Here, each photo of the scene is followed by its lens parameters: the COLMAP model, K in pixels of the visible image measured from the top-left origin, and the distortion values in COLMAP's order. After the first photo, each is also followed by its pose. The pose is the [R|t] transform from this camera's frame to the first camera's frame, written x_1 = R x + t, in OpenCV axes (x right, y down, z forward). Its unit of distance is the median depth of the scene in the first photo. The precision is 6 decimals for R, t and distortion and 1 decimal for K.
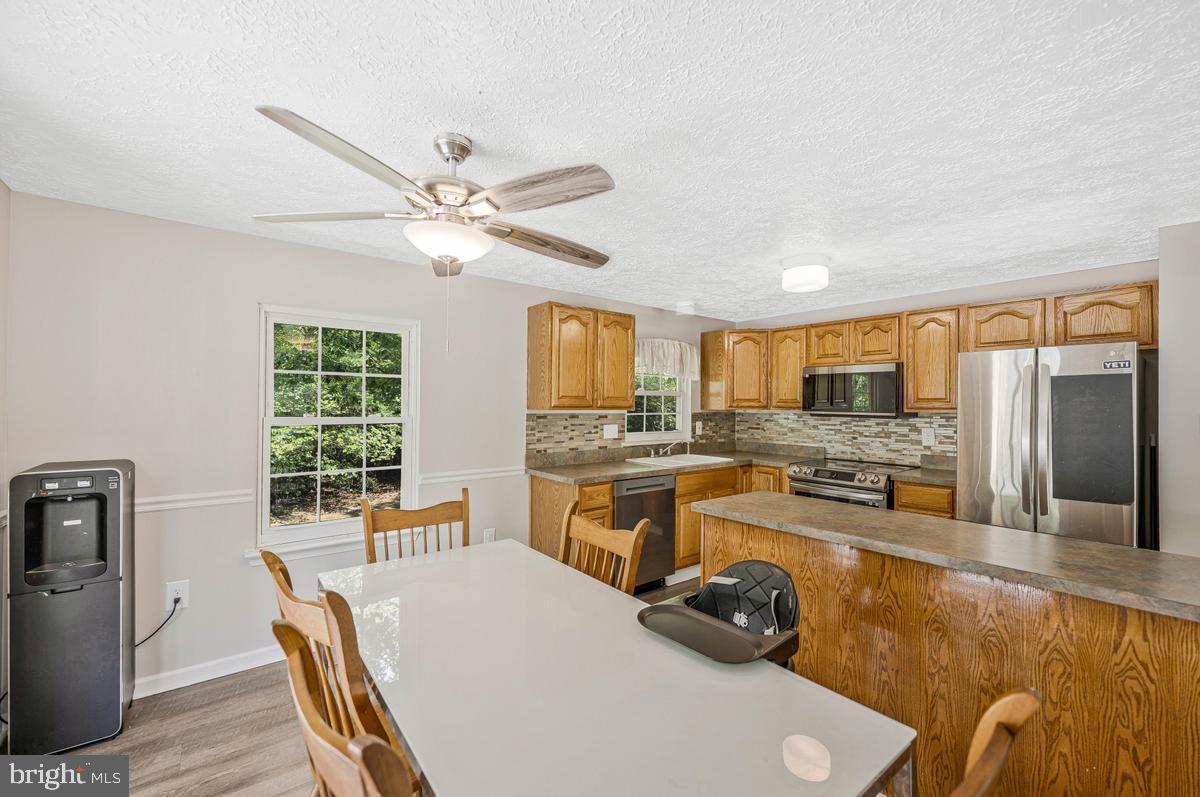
lens RADIAL K [[490.1, 0, 601.9], [0, 490.1, 402.3], [0, 0, 1]] dist [-0.001936, -0.000123]
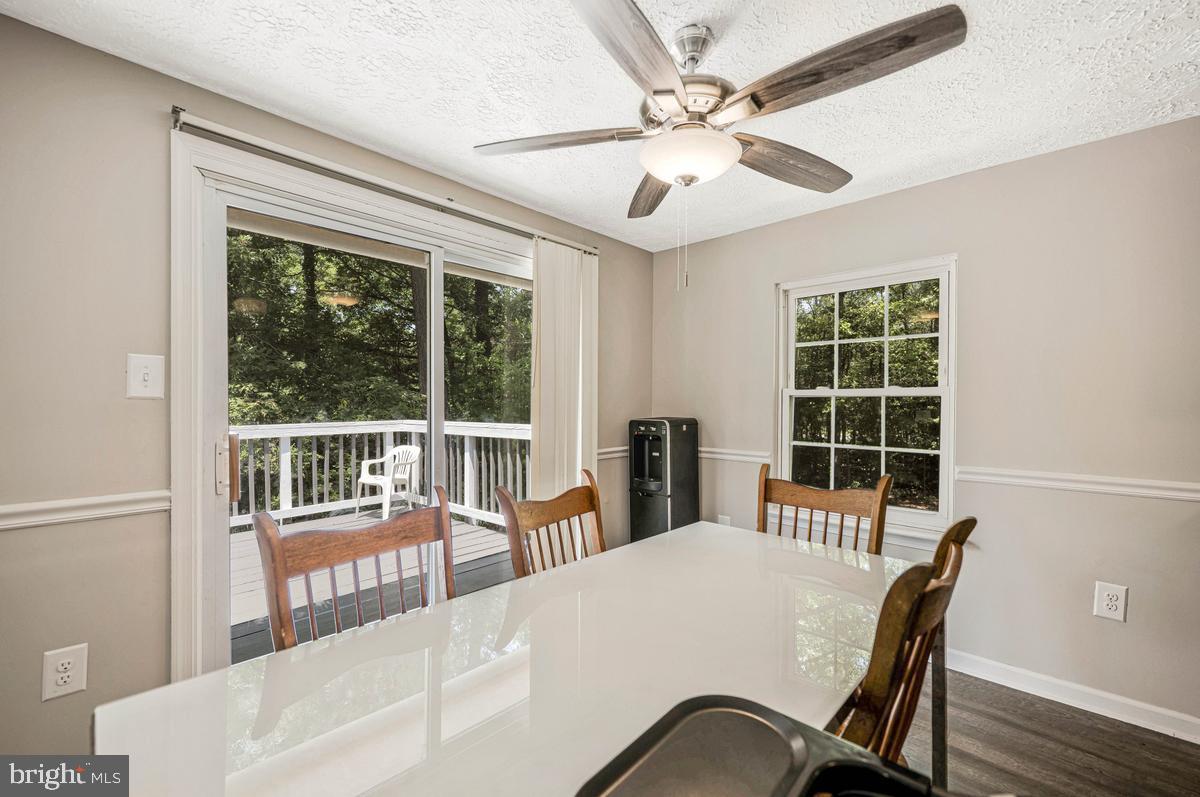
lens RADIAL K [[490.1, 0, 578.8], [0, 490.1, 403.8], [0, 0, 1]] dist [-0.000347, -0.000034]
pose [[0.122325, -0.005486, -0.992475, 0.218527], [0.002451, 0.999983, -0.005225, 0.047183], [0.992487, -0.001793, 0.122336, 0.285813]]
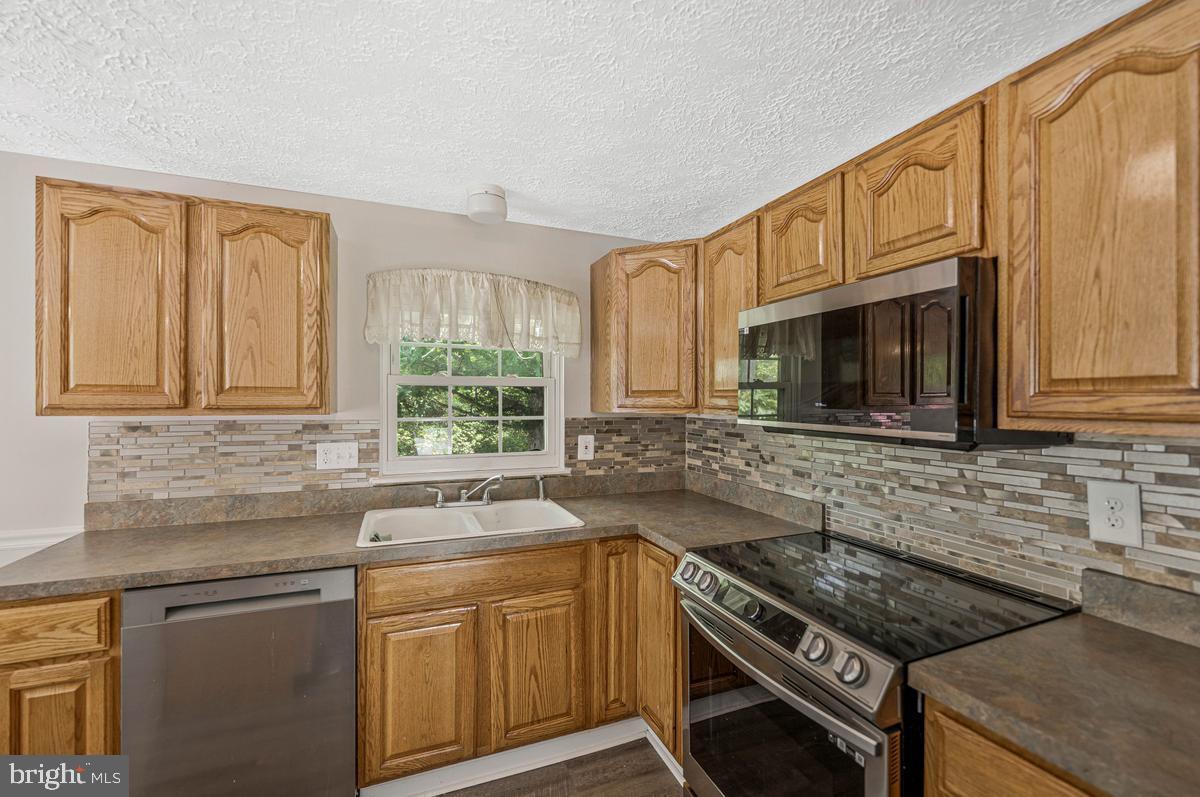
lens RADIAL K [[490.9, 0, 597.7], [0, 490.9, 403.7], [0, 0, 1]] dist [-0.001253, -0.000044]
pose [[0.956177, -0.000424, -0.292790, 0.451833], [0.003061, 0.999959, 0.008545, 0.001860], [0.292774, -0.009067, 0.956139, 0.622642]]
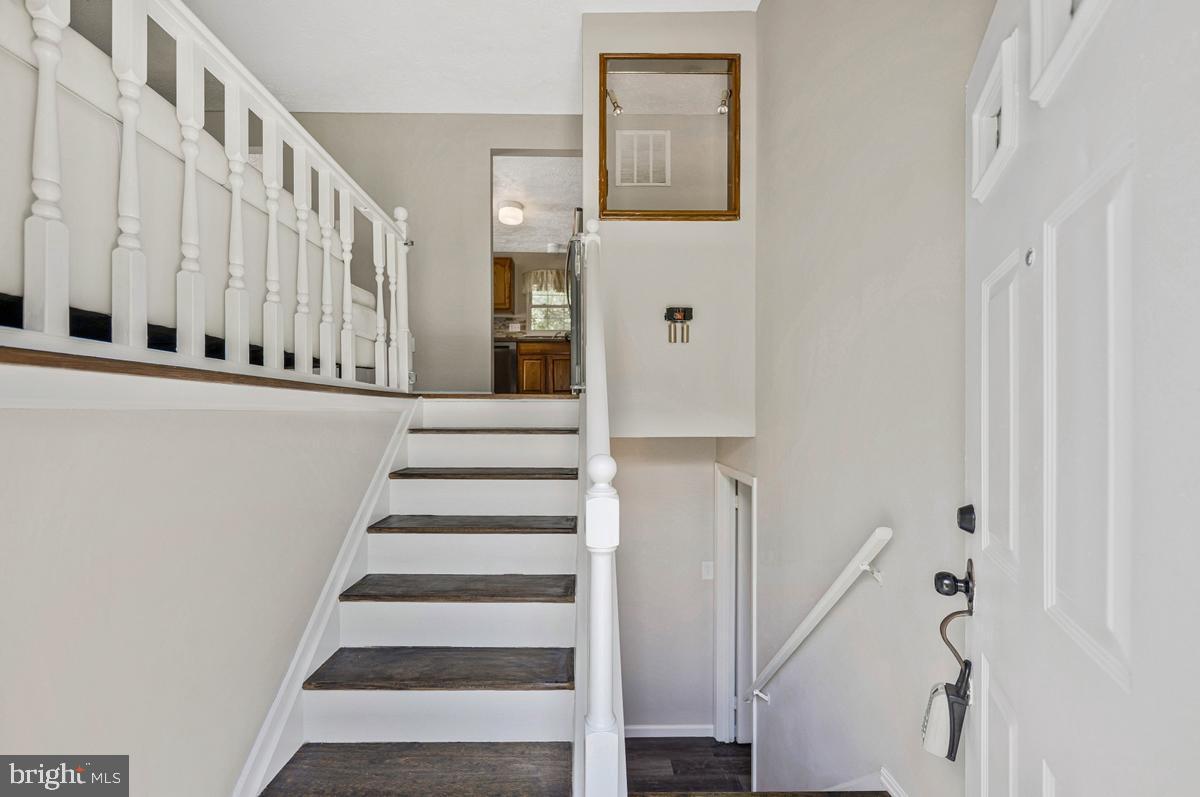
lens RADIAL K [[490.9, 0, 597.7], [0, 490.9, 403.7], [0, 0, 1]] dist [-0.001253, -0.000044]
pose [[0.784713, -0.014715, -0.619684, 1.404120], [0.008972, 0.999883, -0.012382, 0.376214], [0.619794, 0.004157, 0.784754, -0.199658]]
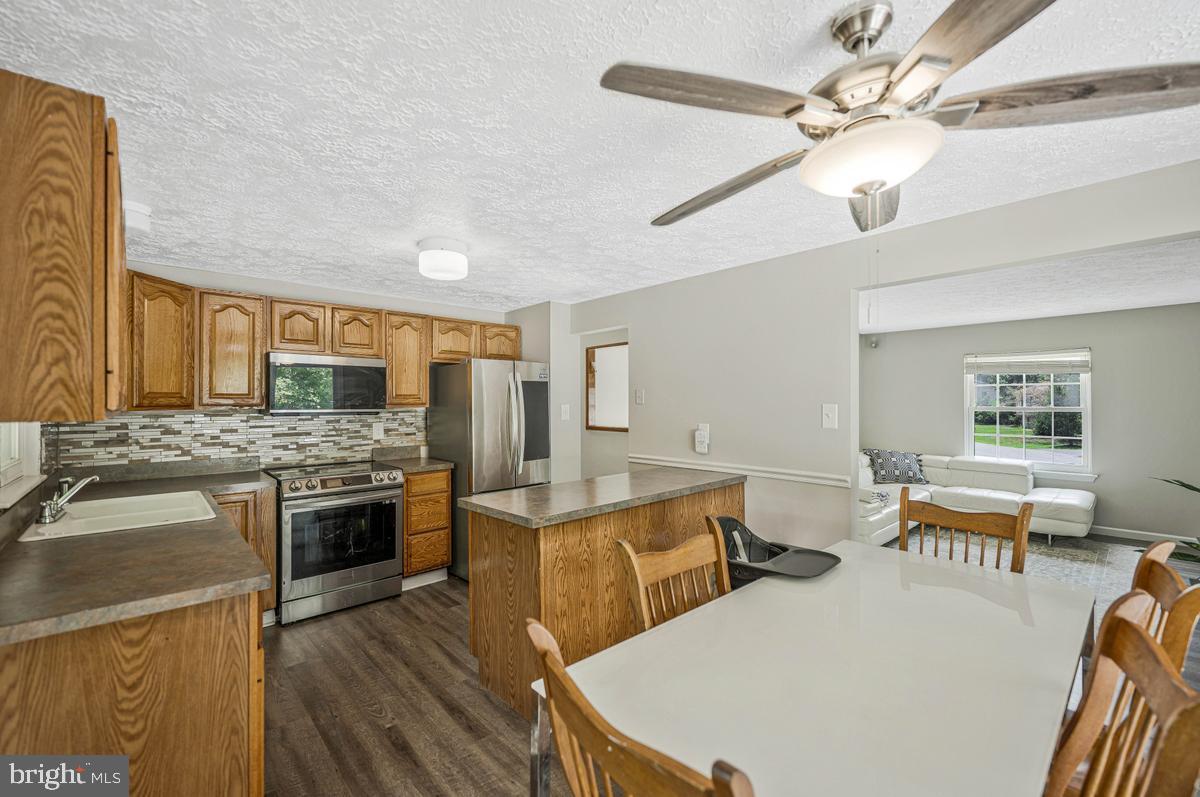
lens RADIAL K [[494.4, 0, 585.1], [0, 494.4, 398.4], [0, 0, 1]] dist [-0.002179, -0.000022]
pose [[-0.061805, 0.000438, 0.998088, -0.416307], [-0.001000, 0.999999, -0.000501, 0.000444], [-0.998088, -0.001029, -0.061805, 0.614003]]
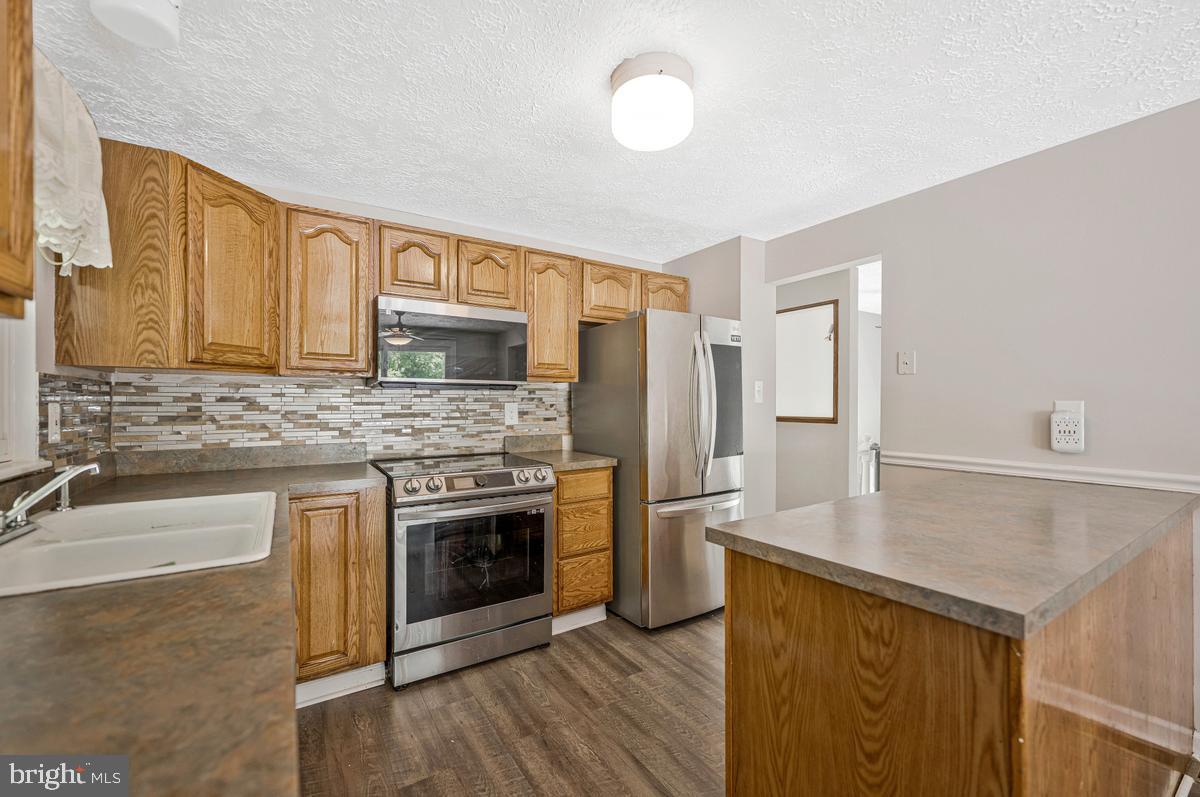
lens RADIAL K [[490.9, 0, 597.7], [0, 490.9, 403.7], [0, 0, 1]] dist [-0.001253, -0.000044]
pose [[0.095097, -0.013046, 0.995382, -0.112566], [-0.006436, 0.999885, 0.013720, 0.041867], [-0.995447, -0.007711, 0.095002, 0.775267]]
